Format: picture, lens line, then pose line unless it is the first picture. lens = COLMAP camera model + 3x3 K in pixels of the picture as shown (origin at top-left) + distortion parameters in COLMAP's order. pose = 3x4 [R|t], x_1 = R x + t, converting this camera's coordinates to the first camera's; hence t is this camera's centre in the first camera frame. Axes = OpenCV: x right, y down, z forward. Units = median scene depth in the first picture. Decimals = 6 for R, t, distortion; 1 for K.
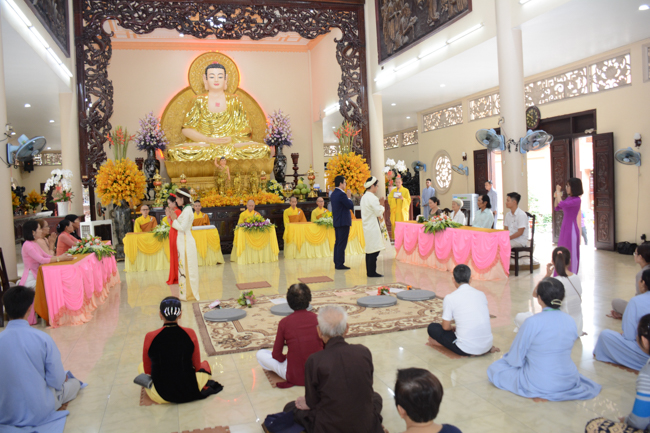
lens RADIAL K [[493.9, 0, 341.1], [0, 493.9, 221.4], [0, 0, 1]] dist [-0.131002, 0.066946]
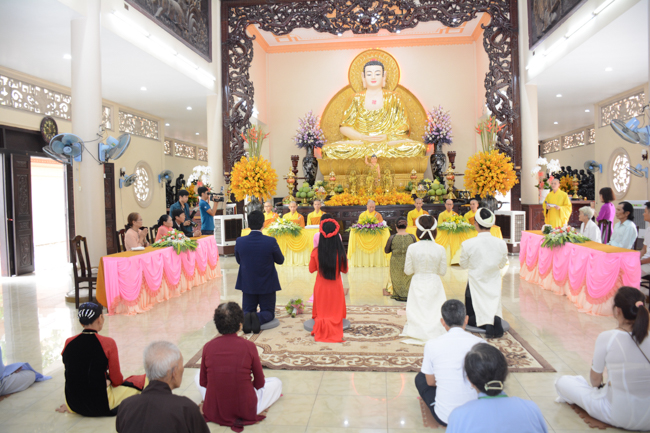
lens RADIAL K [[493.9, 0, 354.2], [0, 493.9, 214.0], [0, 0, 1]] dist [-0.131002, 0.066946]
pose [[0.924022, 0.039620, -0.380282, 0.134232], [-0.044671, 0.998992, -0.004463, -0.009981], [0.379722, 0.021112, 0.924860, 0.096828]]
